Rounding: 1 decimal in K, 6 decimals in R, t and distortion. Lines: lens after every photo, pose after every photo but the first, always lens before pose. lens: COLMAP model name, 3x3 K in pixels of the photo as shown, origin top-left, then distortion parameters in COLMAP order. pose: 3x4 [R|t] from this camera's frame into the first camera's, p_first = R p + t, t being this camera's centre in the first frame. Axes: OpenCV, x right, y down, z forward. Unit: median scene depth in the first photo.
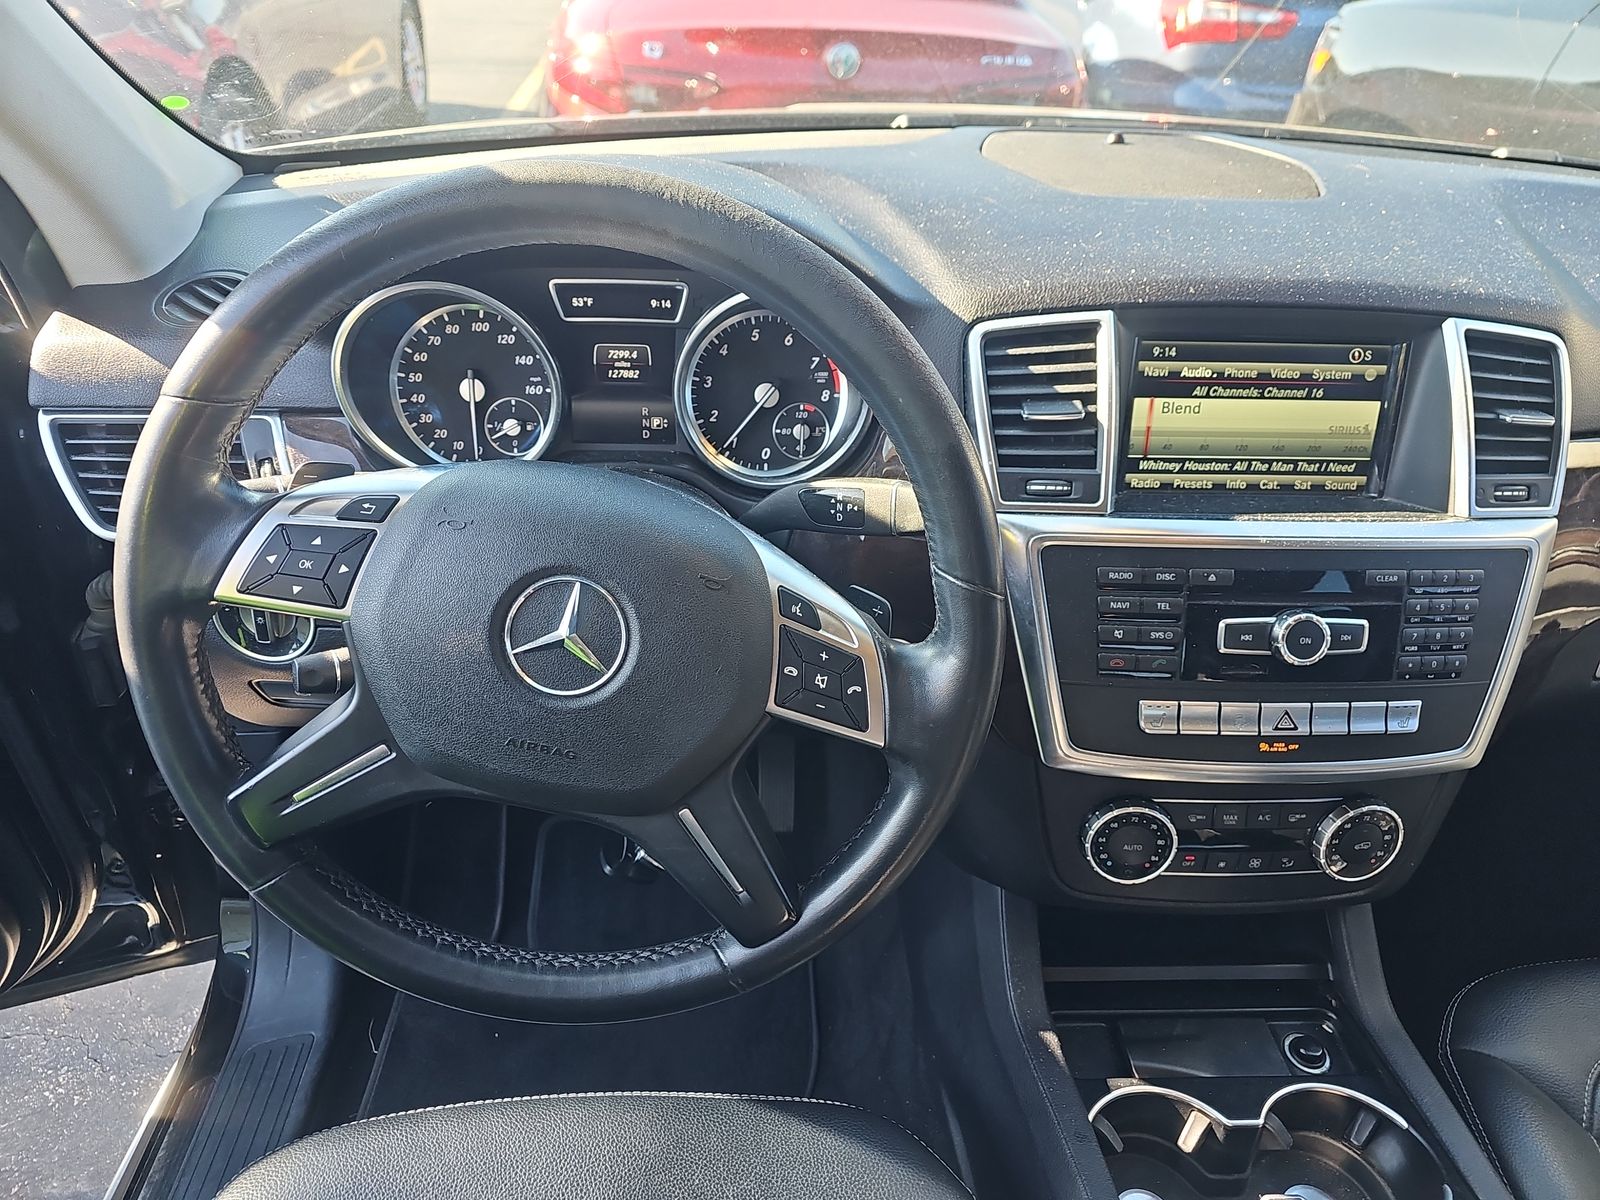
lens RADIAL K [[1081.1, 0, 801.7], [0, 1081.1, 615.8], [0, 0, 1]] dist [0.049084, -0.059843]
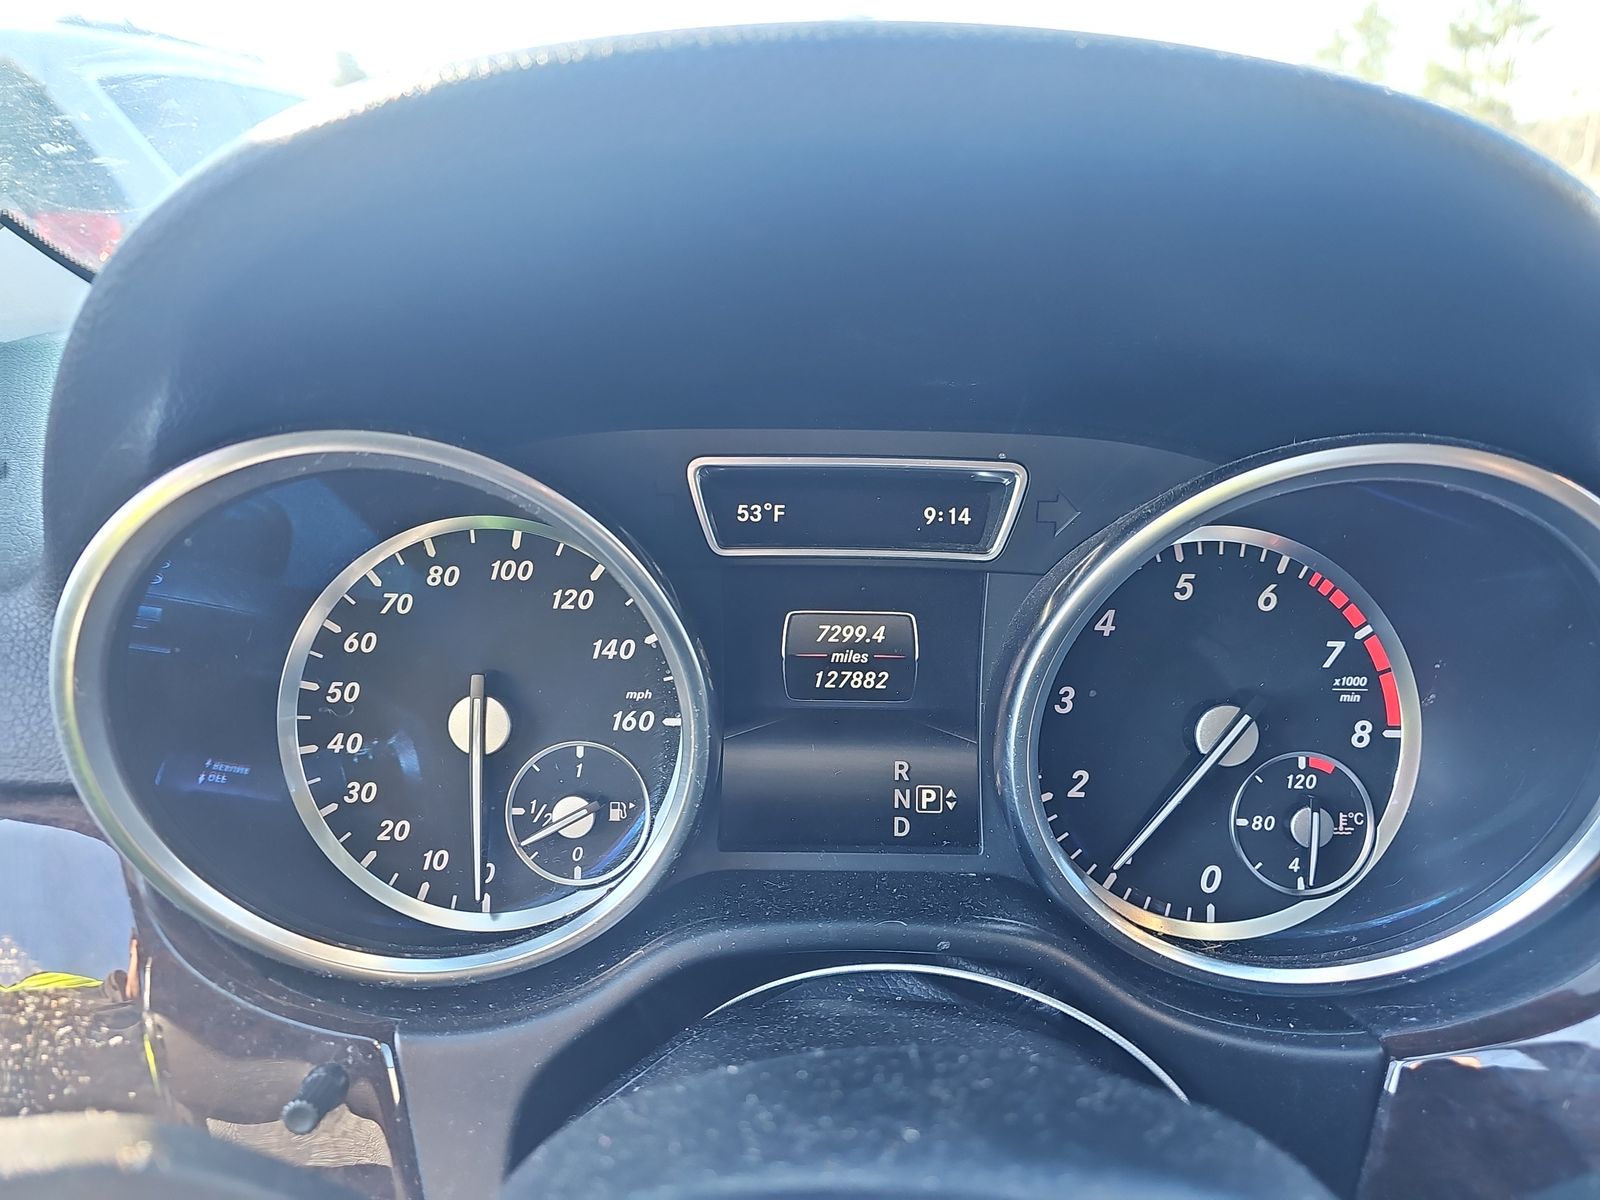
lens RADIAL K [[1081.1, 0, 801.7], [0, 1081.1, 615.8], [0, 0, 1]] dist [0.049084, -0.059843]
pose [[0.999094, -0.000056, -0.042552, -0.175388], [-0.009846, 0.972555, -0.232465, -0.160653], [0.041397, 0.232673, 0.971674, 0.633499]]
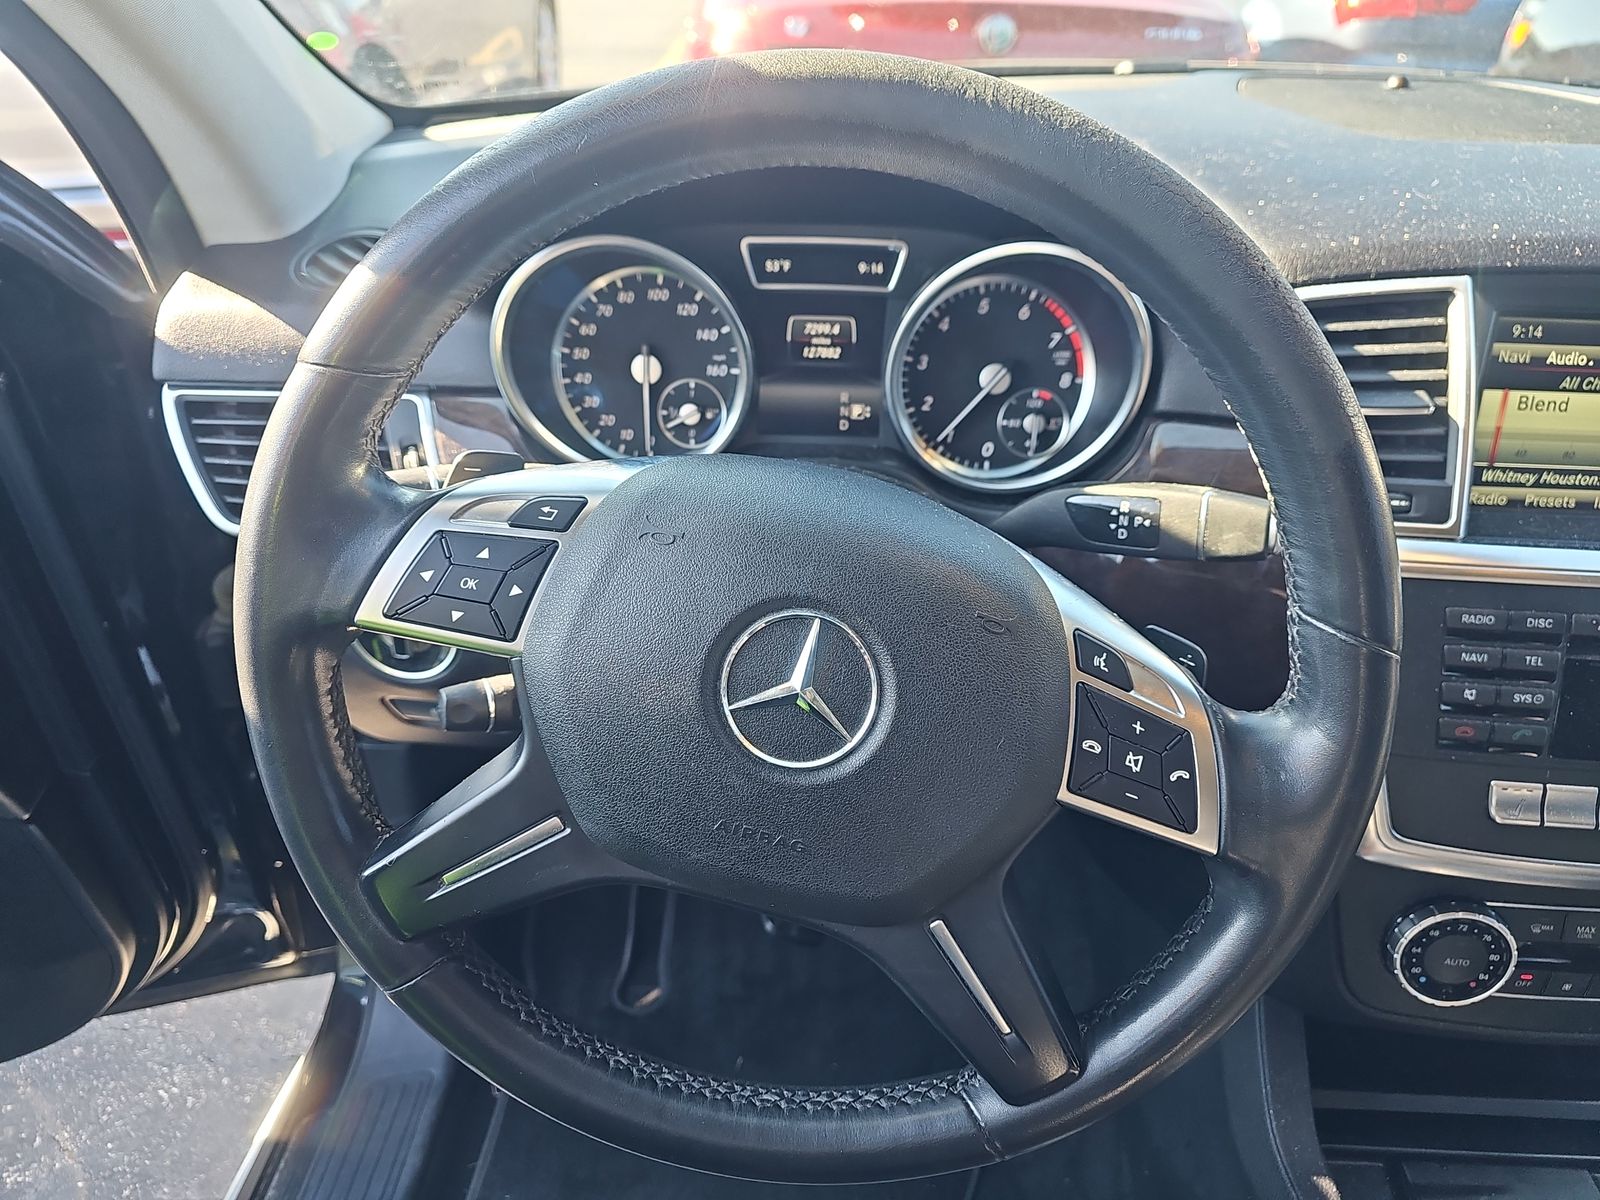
lens RADIAL K [[1067.7, 0, 797.9], [0, 1067.7, 613.1], [0, 0, 1]] dist [0.044153, -0.068175]
pose [[0.995511, 0.034035, -0.088317, -0.108645], [-0.033664, 0.999417, 0.005687, -0.027102], [0.088460, -0.002688, 0.996076, 0.183819]]
